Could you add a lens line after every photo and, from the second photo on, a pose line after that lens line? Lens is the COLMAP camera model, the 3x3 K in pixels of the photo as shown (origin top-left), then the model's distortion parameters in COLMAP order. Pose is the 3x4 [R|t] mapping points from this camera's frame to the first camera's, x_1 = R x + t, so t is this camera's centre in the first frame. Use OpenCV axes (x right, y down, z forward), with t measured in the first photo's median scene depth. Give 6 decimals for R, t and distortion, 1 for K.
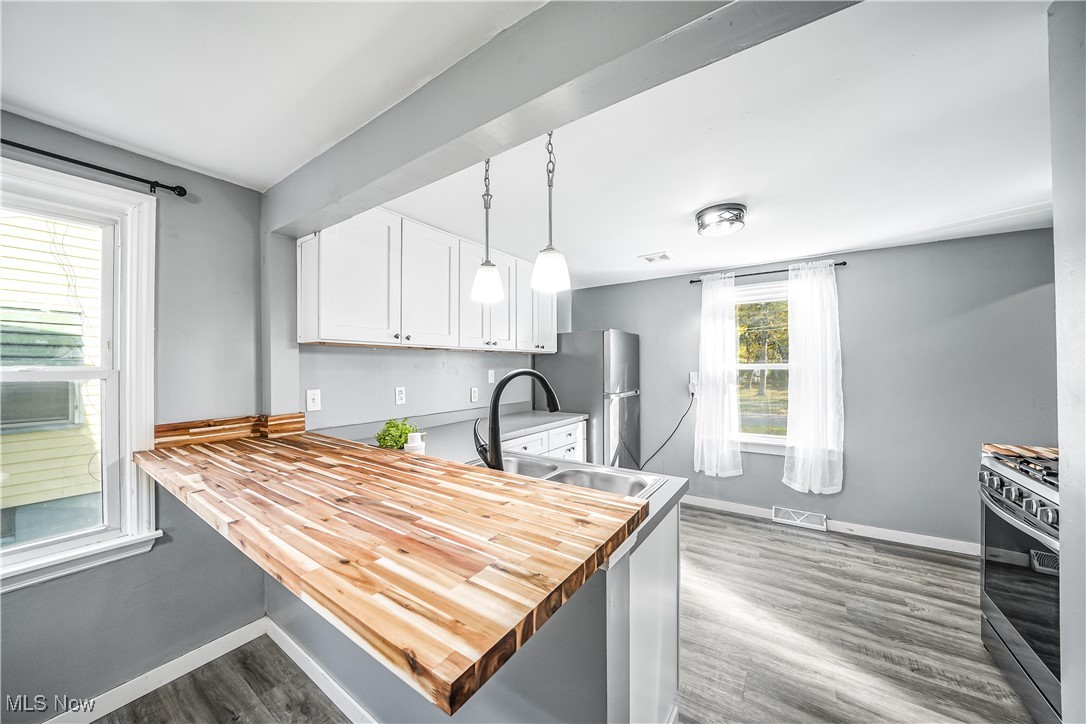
lens RADIAL K [[369.6, 0, 538.4], [0, 369.6, 364.6], [0, 0, 1]] dist [-0.000539, -0.000327]
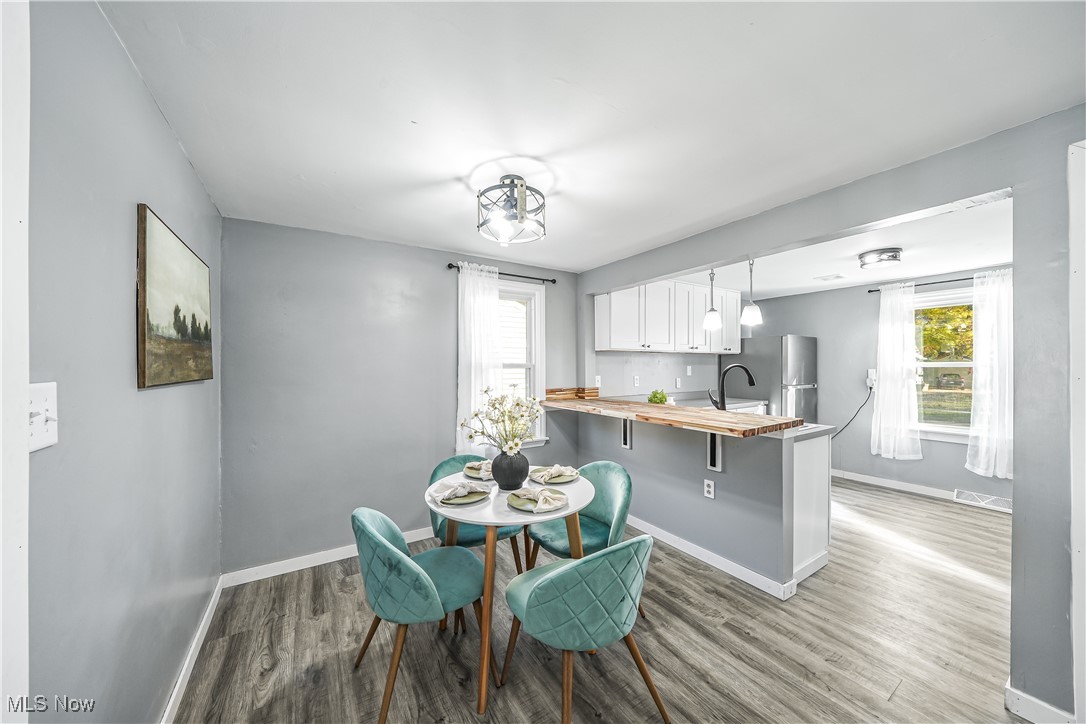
lens RADIAL K [[369.6, 0, 552.8], [0, 369.6, 365.6], [0, 0, 1]] dist [-0.000539, -0.000327]
pose [[0.928759, 0.005014, -0.370651, -0.092251], [-0.001931, 0.999960, 0.008689, 0.001574], [0.370680, -0.007355, 0.928731, -0.521261]]
